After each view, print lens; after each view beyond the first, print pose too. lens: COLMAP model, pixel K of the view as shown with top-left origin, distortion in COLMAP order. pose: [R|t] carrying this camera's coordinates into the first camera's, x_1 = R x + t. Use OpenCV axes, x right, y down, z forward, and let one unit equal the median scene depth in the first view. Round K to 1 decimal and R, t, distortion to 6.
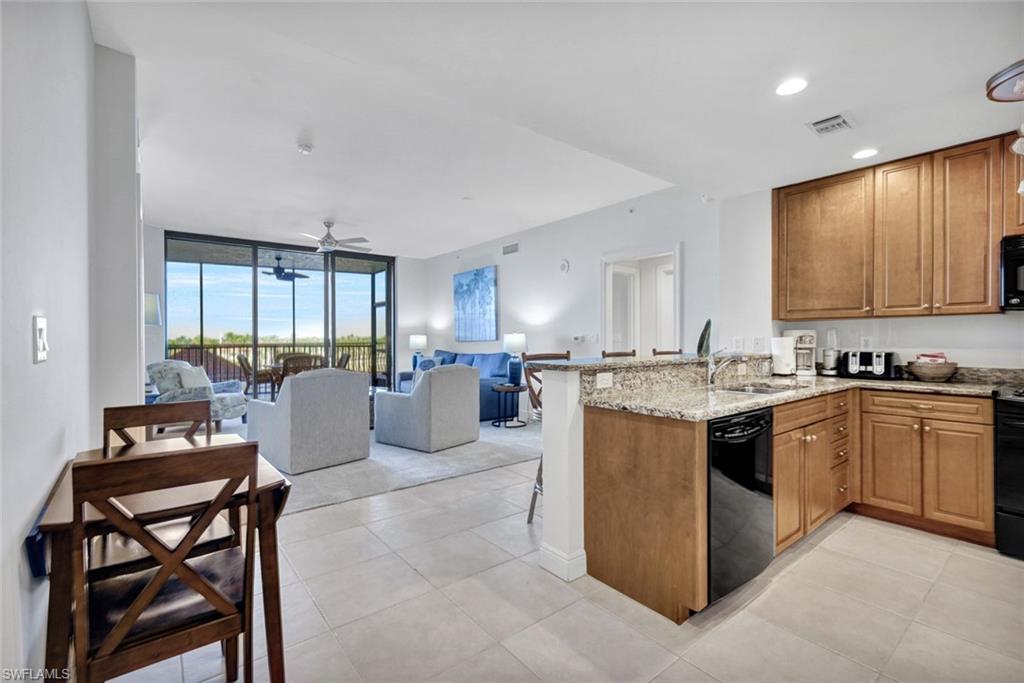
lens RADIAL K [[459.4, 0, 517.9], [0, 459.4, 338.2], [0, 0, 1]] dist [0.001348, 0.000137]
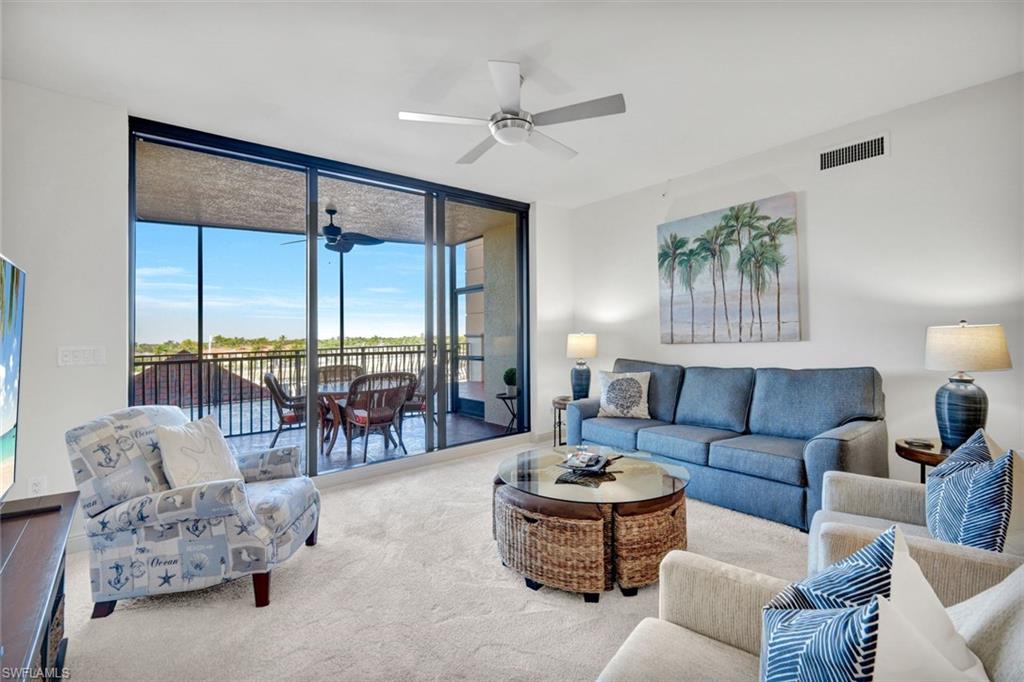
lens RADIAL K [[436.2, 0, 509.1], [0, 436.2, 320.6], [0, 0, 1]] dist [-0.001342, -0.000144]
pose [[0.999335, -0.020207, 0.030360, -0.352256], [0.021235, 0.999198, -0.033933, -0.006444], [-0.029650, 0.034555, 0.998963, 0.486389]]
